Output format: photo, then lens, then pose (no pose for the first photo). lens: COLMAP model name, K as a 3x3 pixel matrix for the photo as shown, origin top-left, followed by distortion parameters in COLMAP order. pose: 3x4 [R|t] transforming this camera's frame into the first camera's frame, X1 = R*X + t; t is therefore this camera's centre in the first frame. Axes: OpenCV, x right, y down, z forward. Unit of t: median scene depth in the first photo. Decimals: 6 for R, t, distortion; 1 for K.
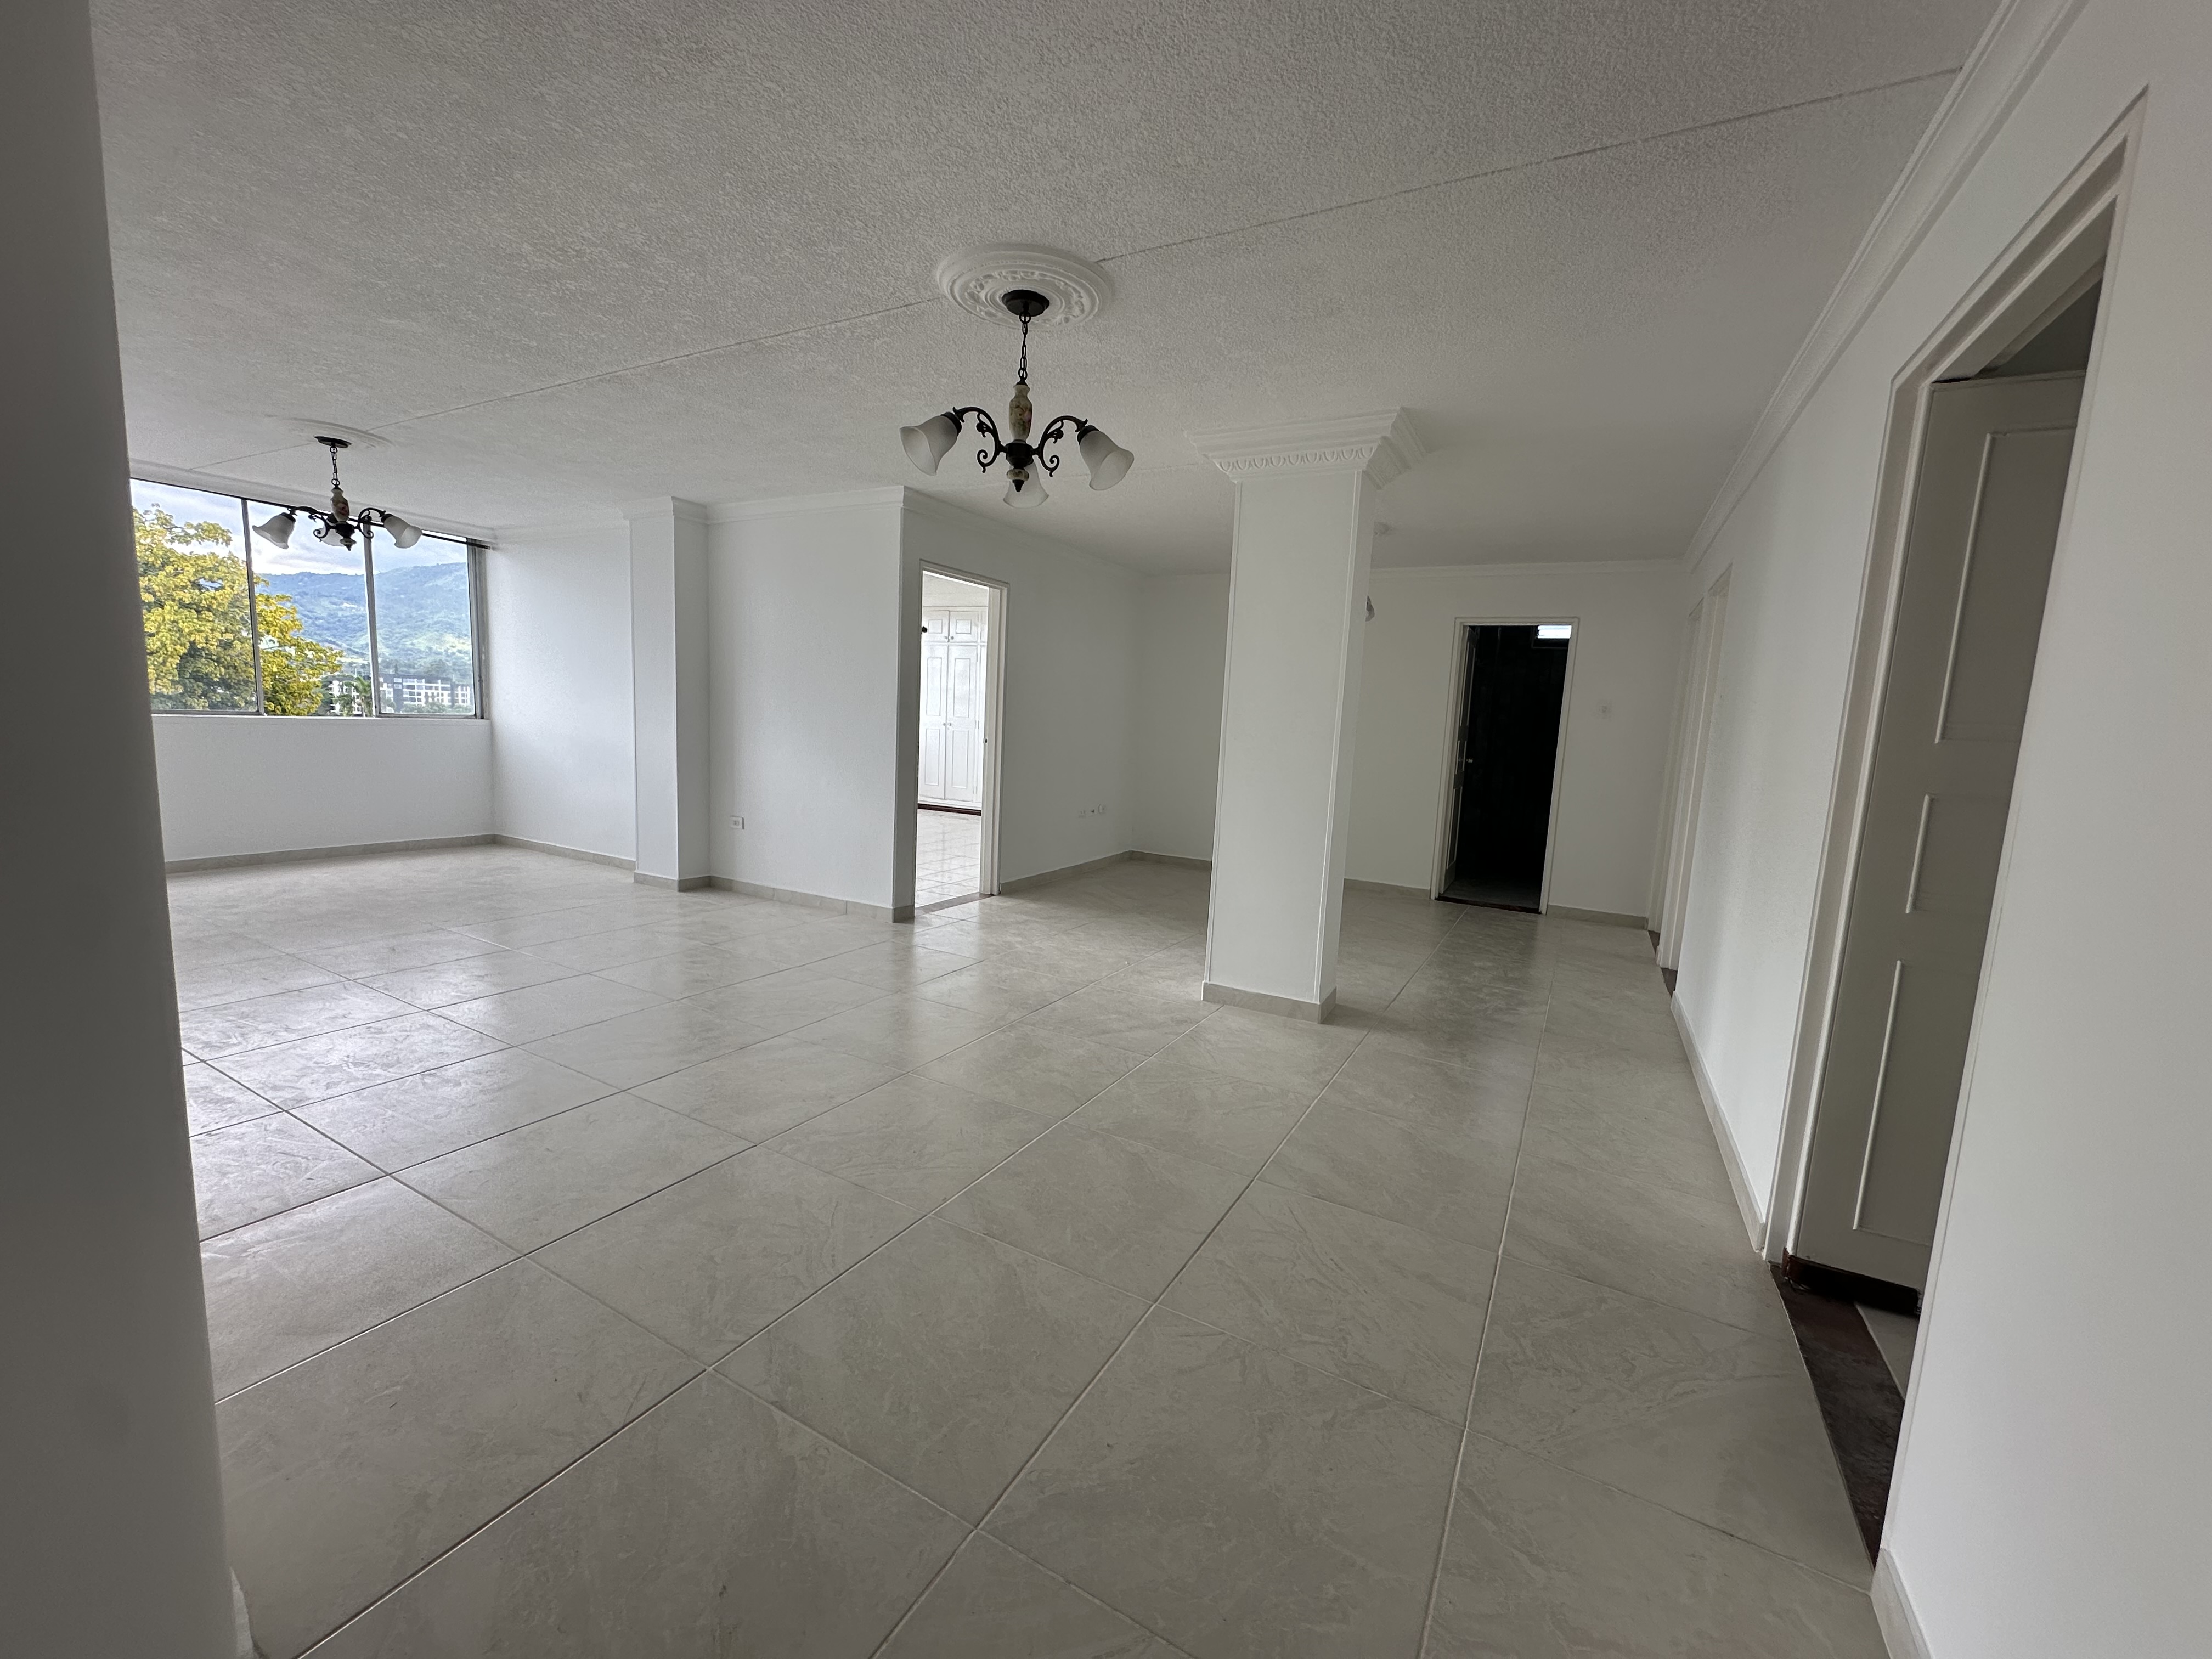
lens RADIAL K [[881.0, 0, 1114.6], [0, 881.0, 828.4], [0, 0, 1]] dist [-0.002593, 0.000318]
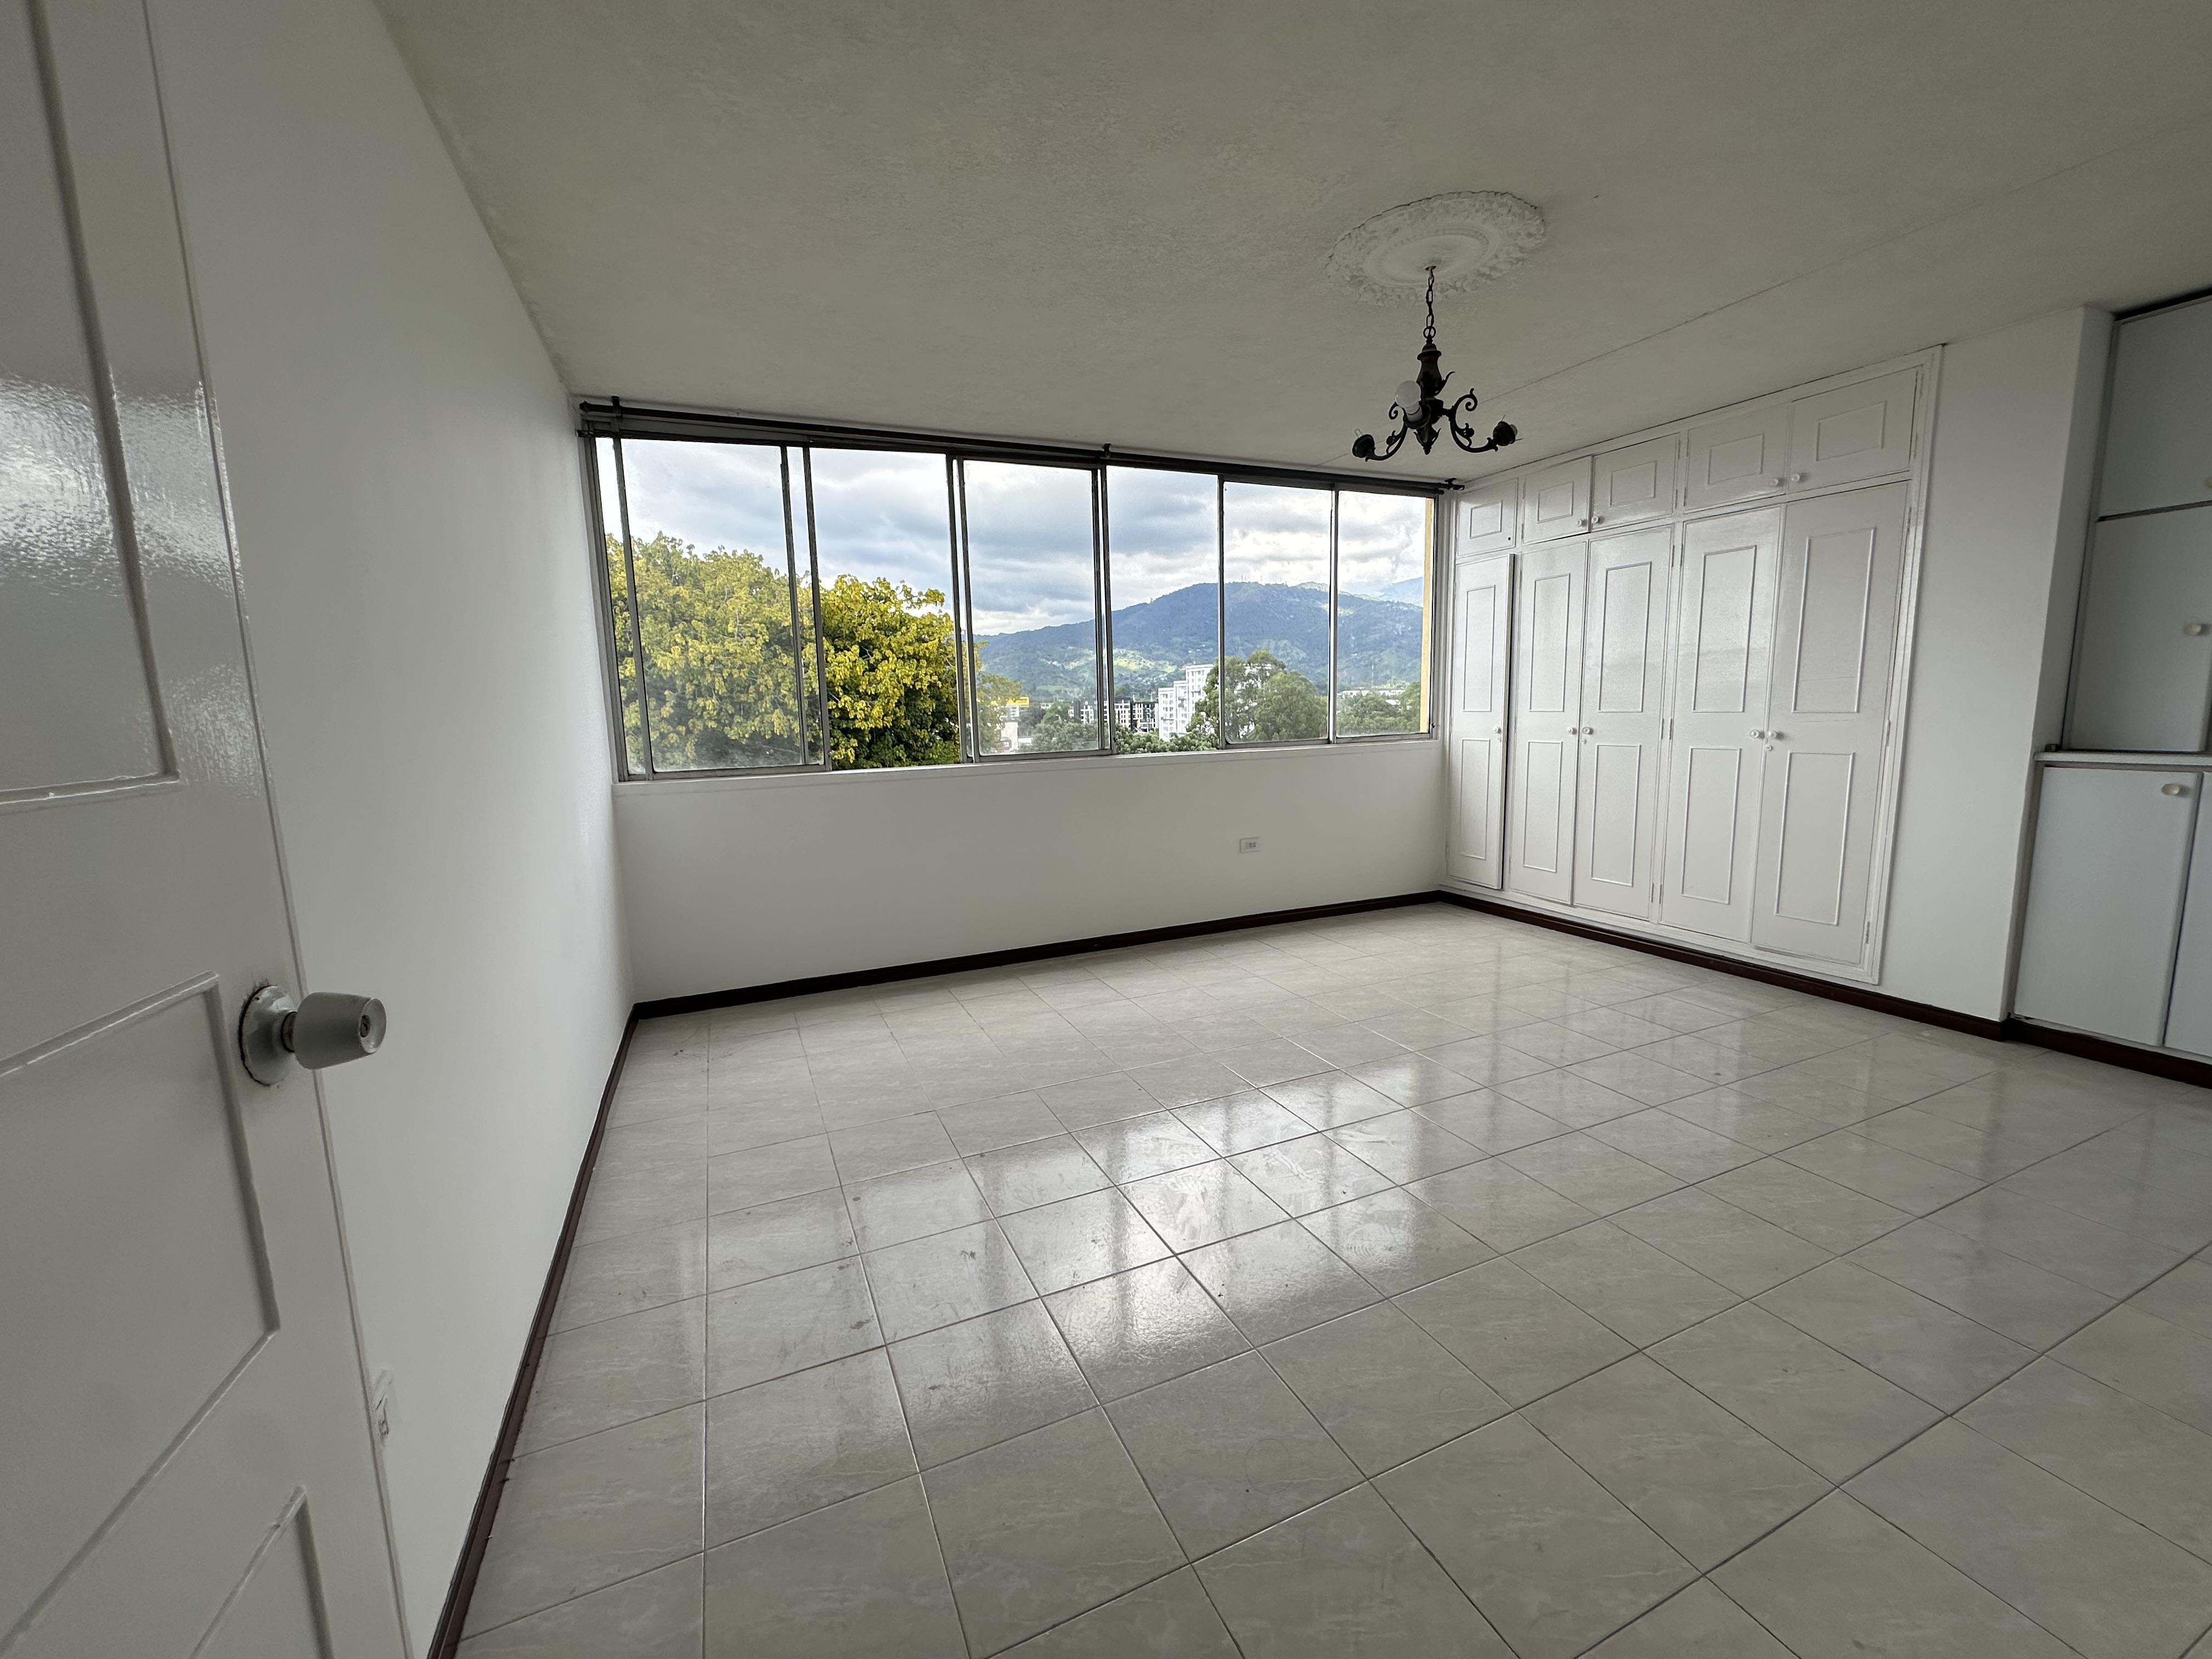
lens RADIAL K [[881.0, 0, 1098.7], [0, 881.0, 819.8], [0, 0, 1]] dist [-0.002593, 0.000318]
pose [[0.772537, 0.016109, -0.634766, -0.096029], [-0.018551, 0.999824, 0.002795, -0.069247], [0.634699, 0.009616, 0.772700, 0.501795]]
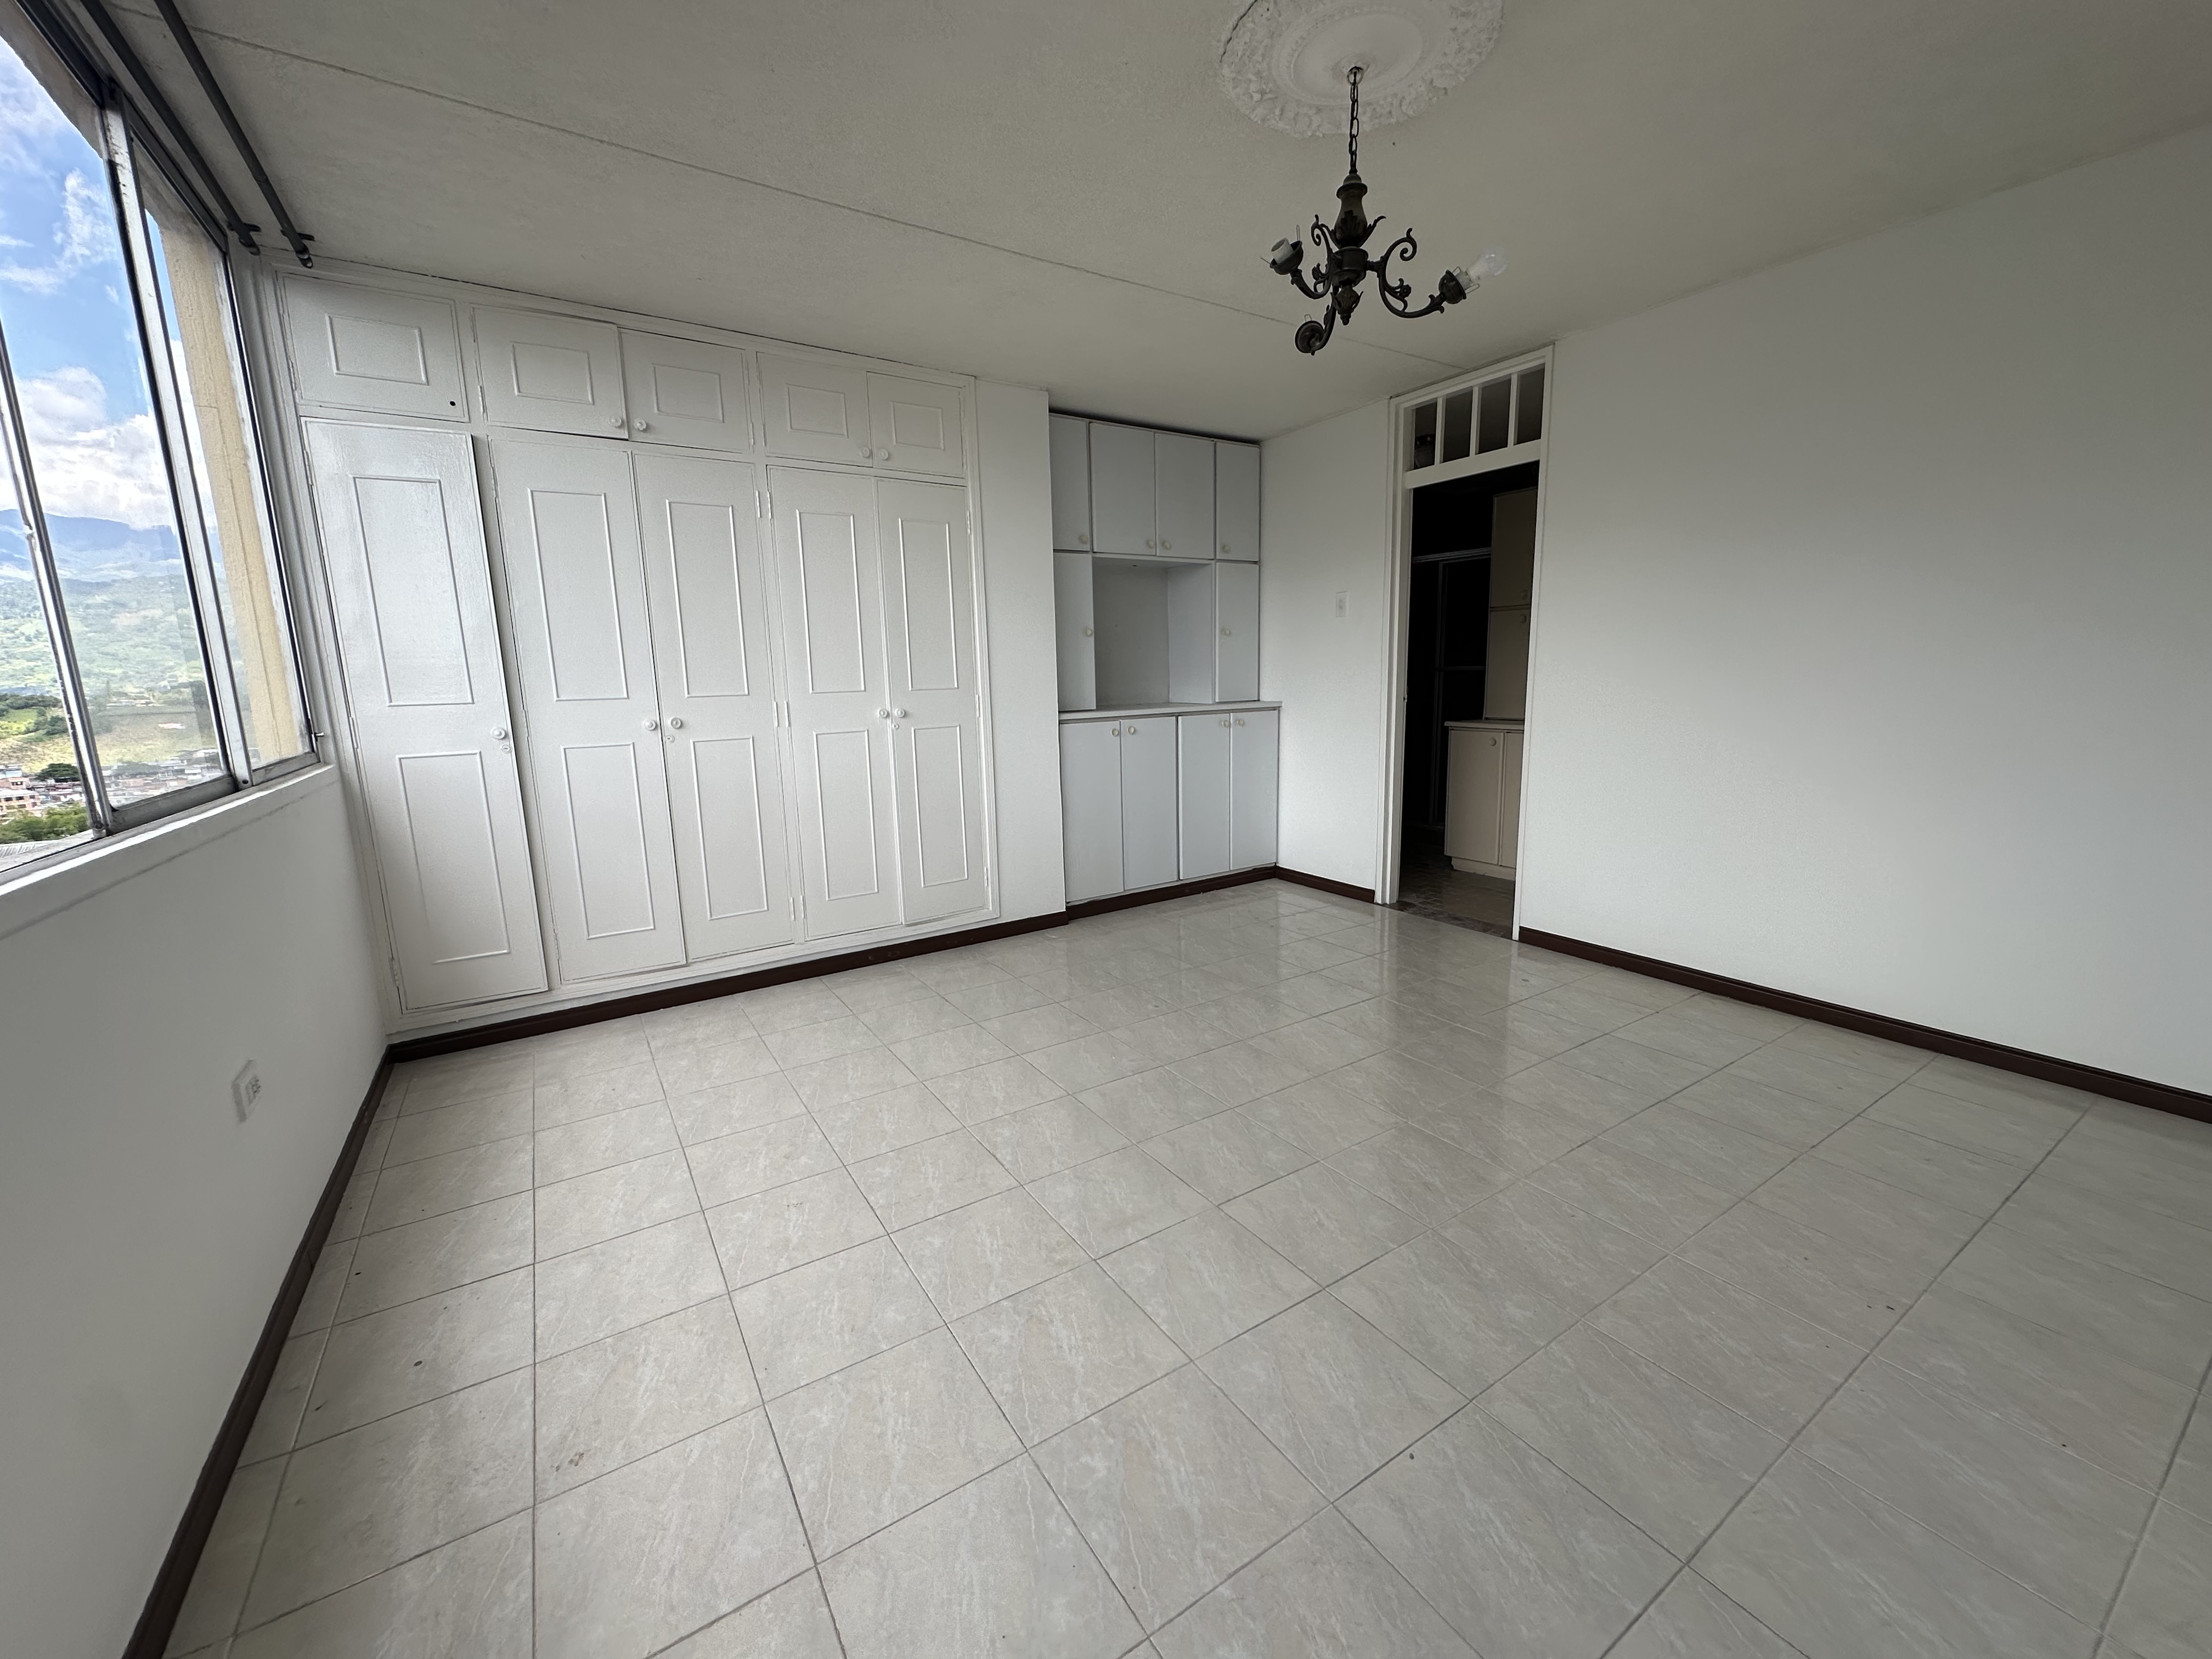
lens RADIAL K [[881.0, 0, 1104.5], [0, 881.0, 831.8], [0, 0, 1]] dist [-0.002593, 0.000318]
pose [[0.499172, -0.213477, 0.839795, -0.354227], [0.158993, 0.975287, 0.153415, -0.099473], [-0.851791, 0.056941, 0.520777, 0.677438]]
